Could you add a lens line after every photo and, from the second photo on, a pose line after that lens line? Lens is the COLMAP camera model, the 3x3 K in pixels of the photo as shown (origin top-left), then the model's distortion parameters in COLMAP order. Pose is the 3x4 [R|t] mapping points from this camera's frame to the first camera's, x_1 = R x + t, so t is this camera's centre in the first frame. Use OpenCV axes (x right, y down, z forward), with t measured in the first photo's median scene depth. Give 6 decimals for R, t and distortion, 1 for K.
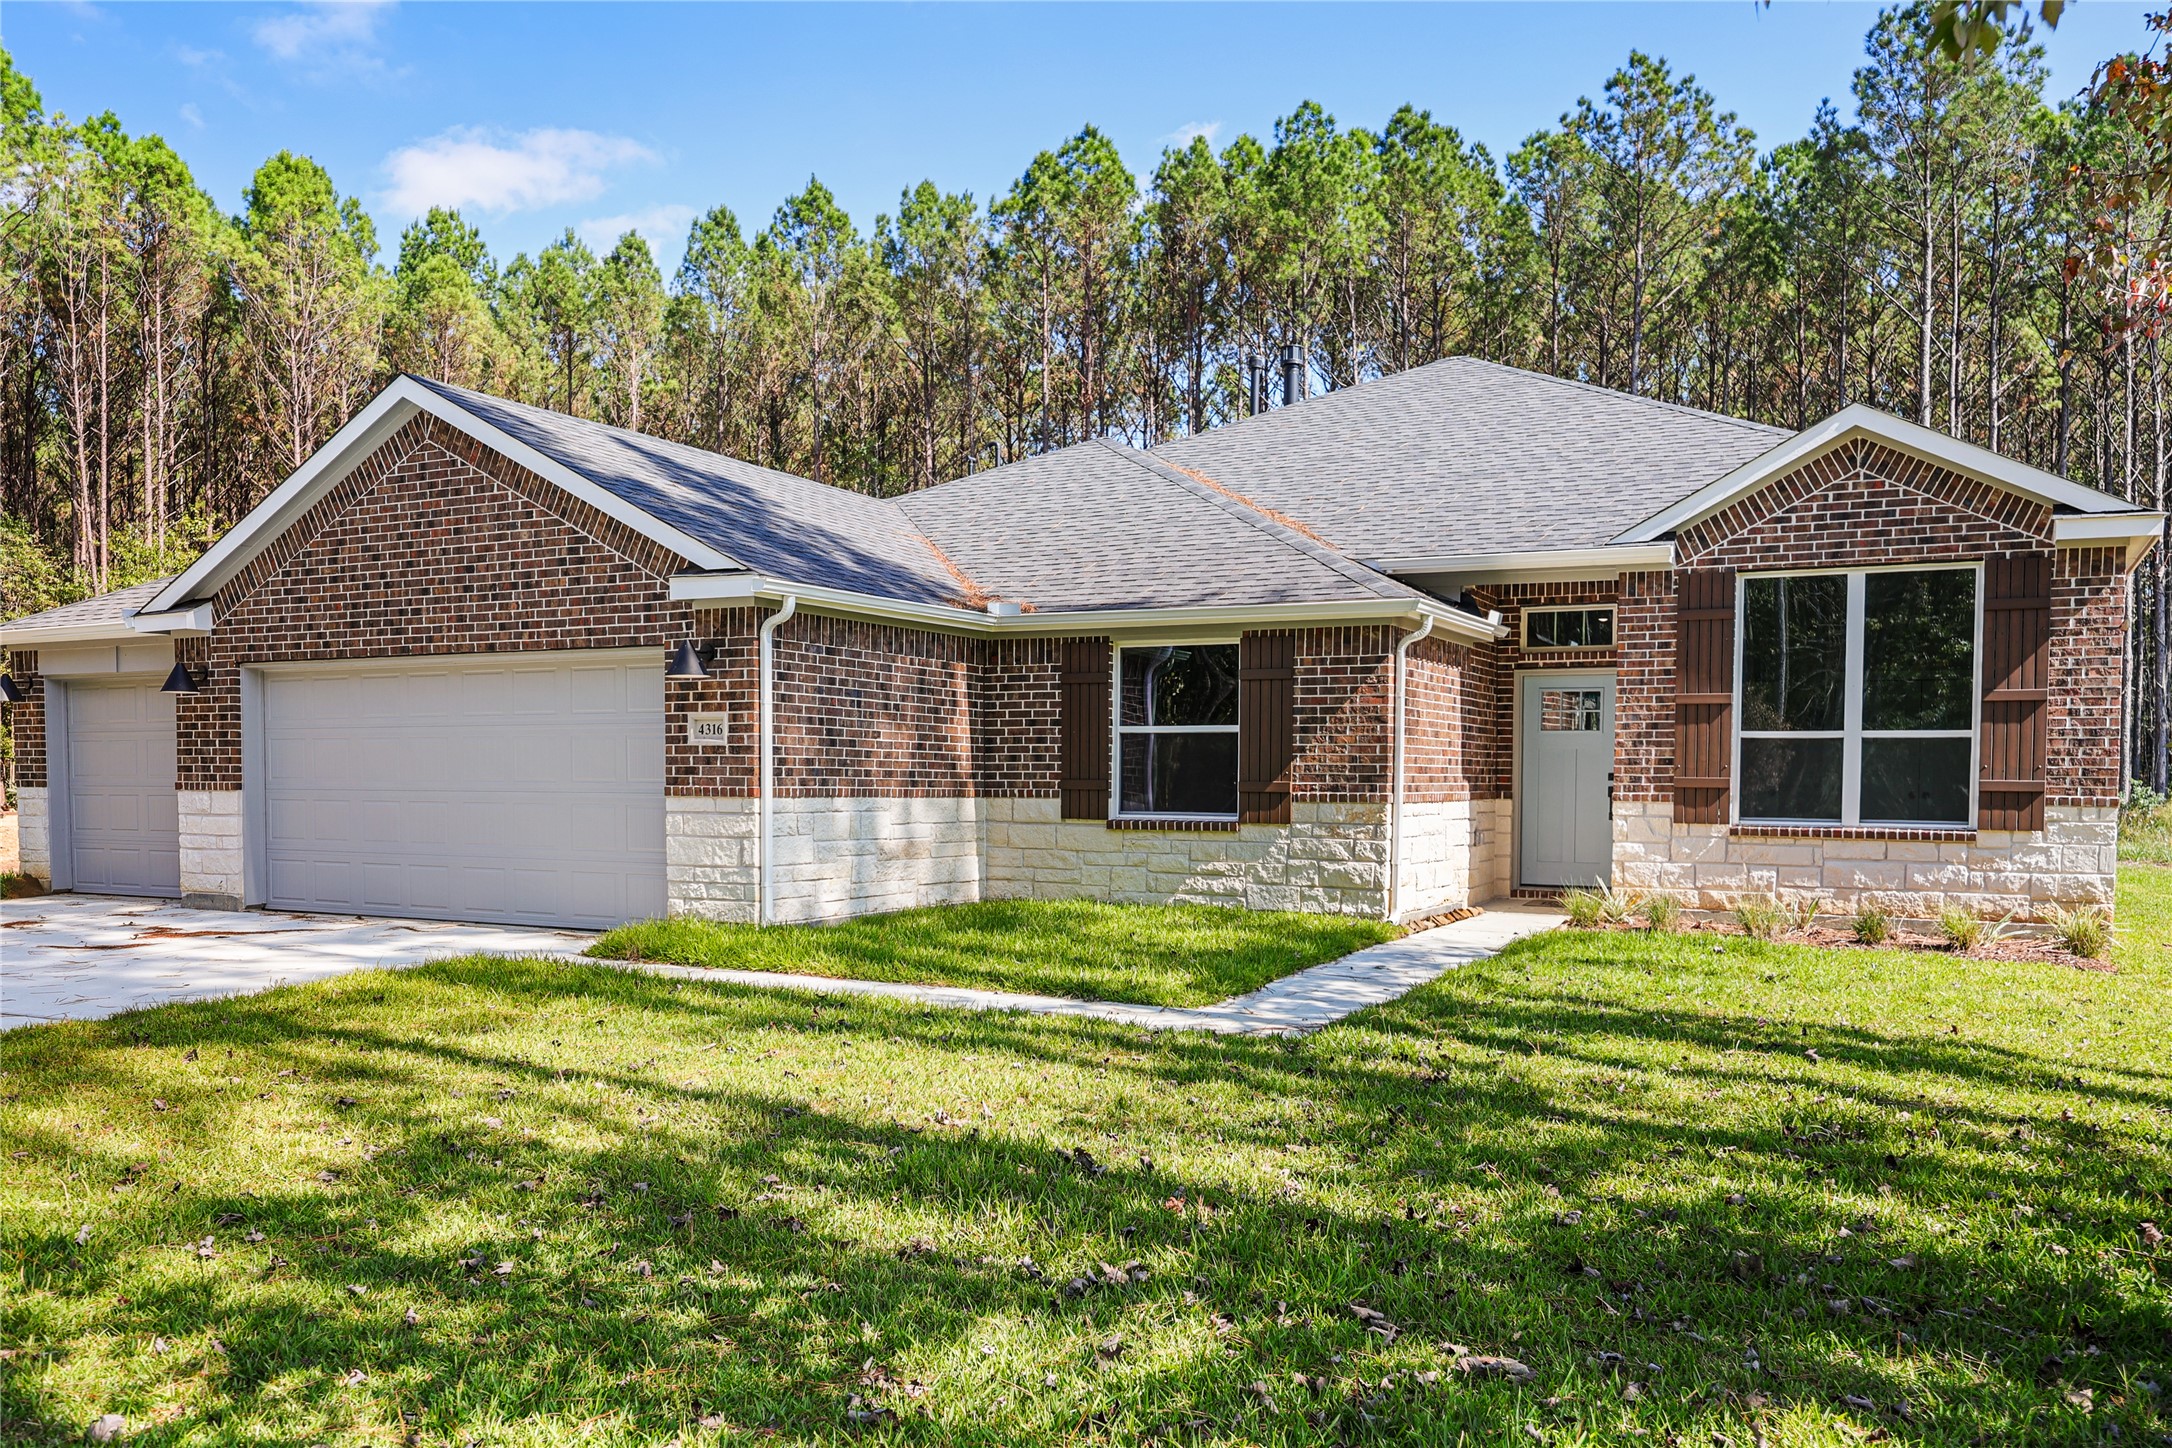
lens RADIAL K [[1685.5, 0, 1079.3], [0, 1685.5, 831.7], [0, 0, 1]] dist [-0.012986, -0.001494]
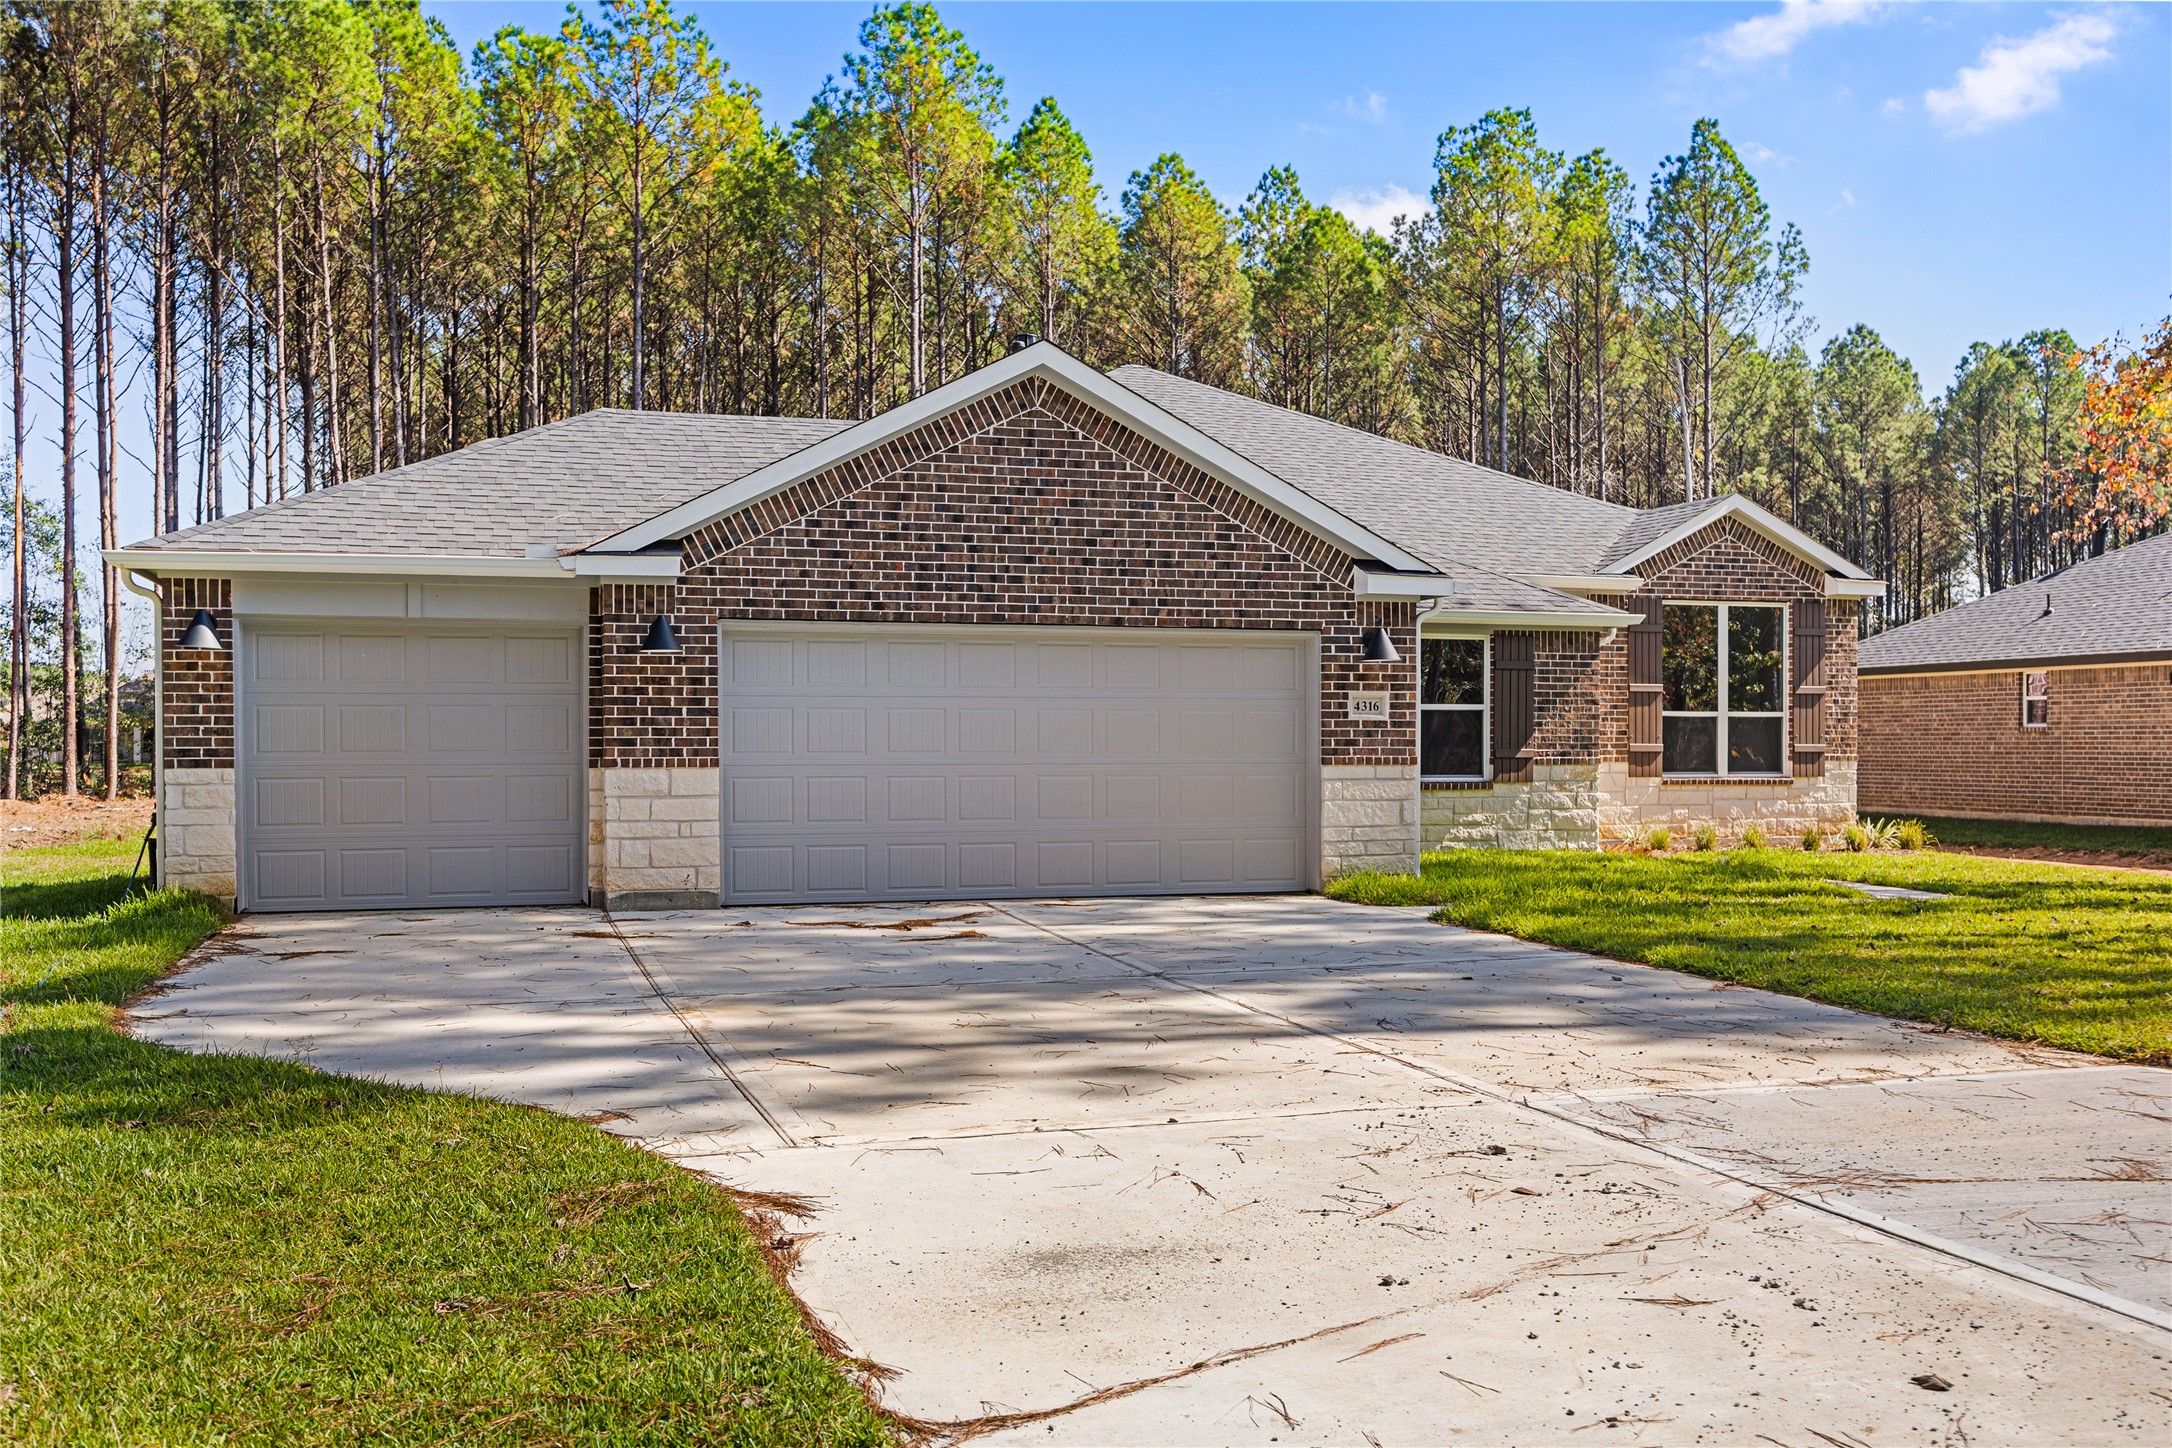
lens RADIAL K [[2042.4, 0, 1085.3], [0, 2042.4, 727.9], [0, 0, 1]] dist [-0.019785, 0.000000]
pose [[0.698393, 0.000856, 0.715714, -1.250046], [0.027726, 0.999216, -0.028250, -0.011462], [-0.715177, 0.039573, 0.697822, 0.159238]]
